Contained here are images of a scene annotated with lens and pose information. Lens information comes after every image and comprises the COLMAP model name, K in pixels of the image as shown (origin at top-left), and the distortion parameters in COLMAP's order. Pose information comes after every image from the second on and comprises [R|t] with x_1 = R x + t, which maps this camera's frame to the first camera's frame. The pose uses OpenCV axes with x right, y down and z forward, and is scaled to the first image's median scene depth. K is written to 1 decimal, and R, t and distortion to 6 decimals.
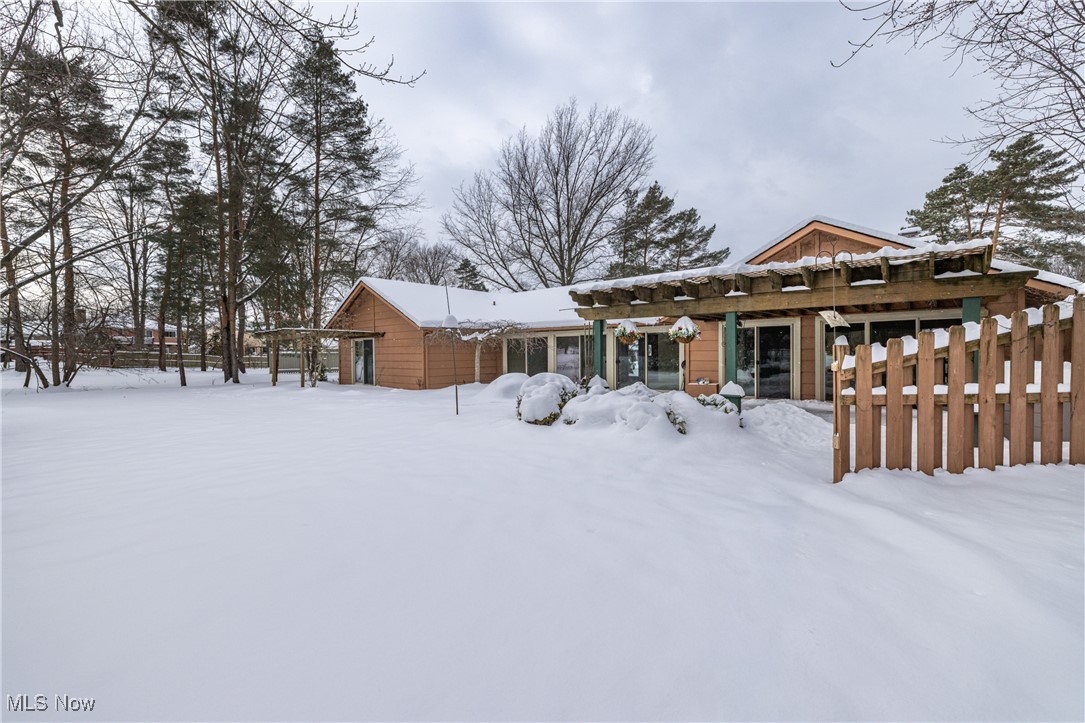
lens RADIAL K [[457.9, 0, 537.5], [0, 457.9, 364.2], [0, 0, 1]] dist [0.008922, 0.001689]
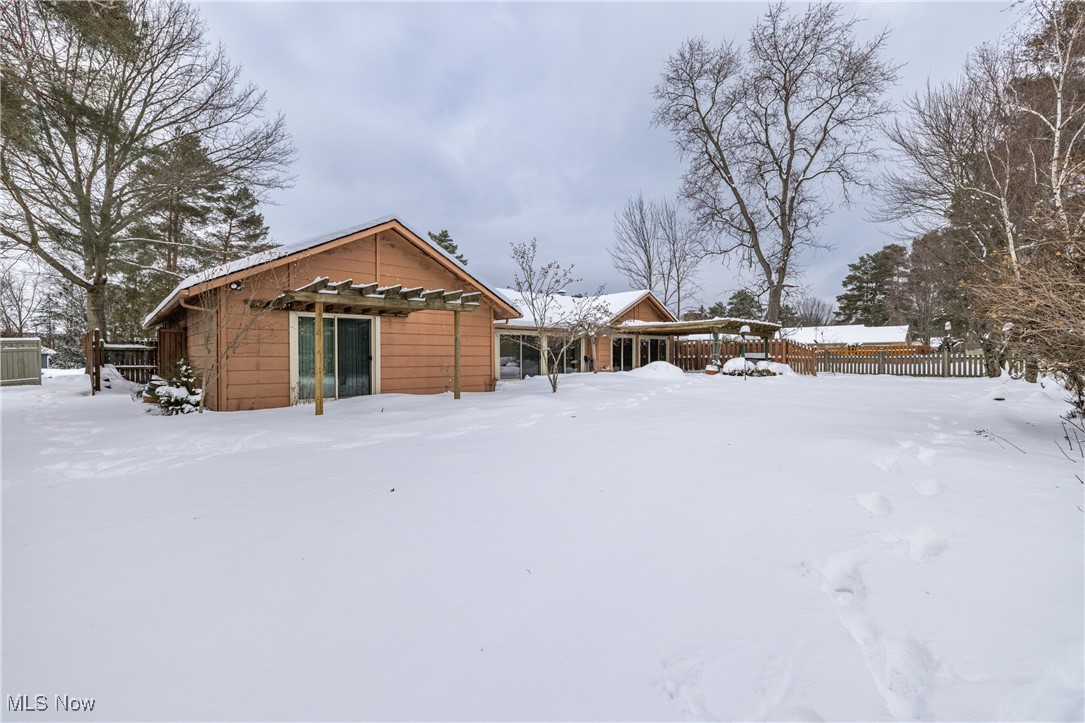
lens RADIAL K [[457.9, 0, 540.9], [0, 457.9, 360.5], [0, 0, 1]] dist [0.008922, 0.001689]
pose [[0.110880, 0.000498, 0.993834, -0.607051], [0.023470, 0.999720, -0.003119, 0.003812], [-0.993557, 0.023672, 0.110838, 0.470356]]
